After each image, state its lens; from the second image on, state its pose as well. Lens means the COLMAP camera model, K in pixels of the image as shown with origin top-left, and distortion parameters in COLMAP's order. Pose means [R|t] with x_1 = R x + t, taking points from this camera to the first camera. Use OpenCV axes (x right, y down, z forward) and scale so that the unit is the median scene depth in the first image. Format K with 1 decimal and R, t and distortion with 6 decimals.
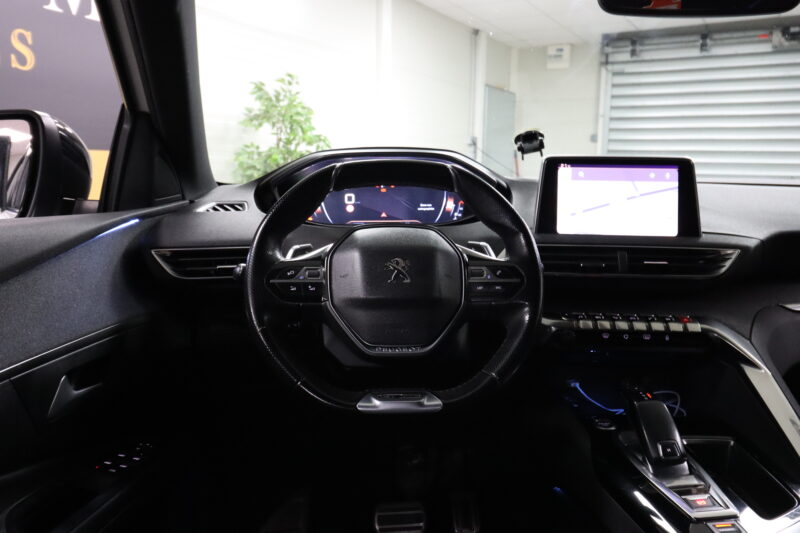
lens RADIAL K [[638.7, 0, 408.9], [0, 638.7, 263.5], [0, 0, 1]] dist [0.010669, -0.004910]
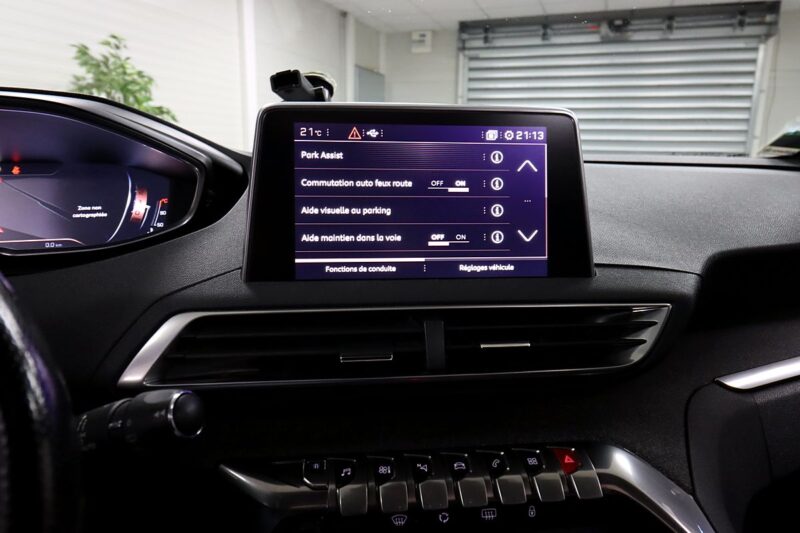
lens RADIAL K [[537.3, 0, 397.7], [0, 537.3, 262.5], [0, 0, 1]] dist [0.011362, -0.003887]
pose [[0.985623, -0.038624, 0.164484, 0.061354], [0.027225, 0.997104, 0.071006, -0.021568], [-0.166751, -0.065507, 0.983821, 0.157431]]
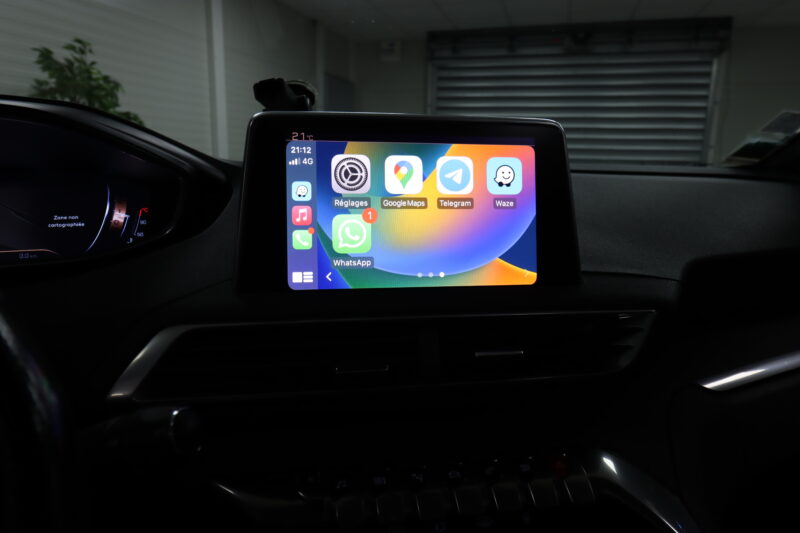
lens RADIAL K [[534.5, 0, 397.4], [0, 534.5, 264.7], [0, 0, 1]] dist [0.003663, 0.008795]
pose [[0.974703, -0.043919, 0.219145, 0.057410], [0.030552, 0.997481, 0.064015, -0.022137], [-0.221405, -0.055701, 0.973590, 0.158915]]
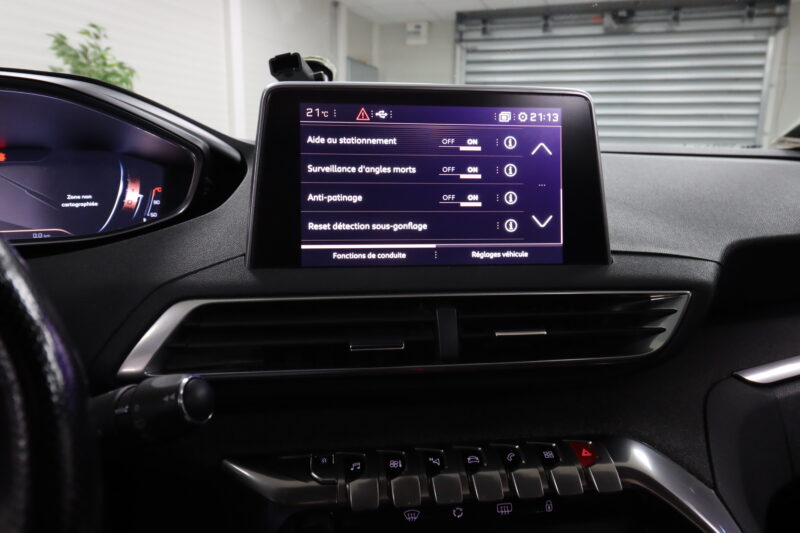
lens RADIAL K [[565.0, 0, 398.3], [0, 565.0, 264.7], [0, 0, 1]] dist [0.014398, -0.004041]
pose [[0.983524, -0.040946, 0.176077, 0.058277], [0.029147, 0.997185, 0.069083, -0.018754], [-0.178411, -0.062813, 0.981949, 0.156758]]
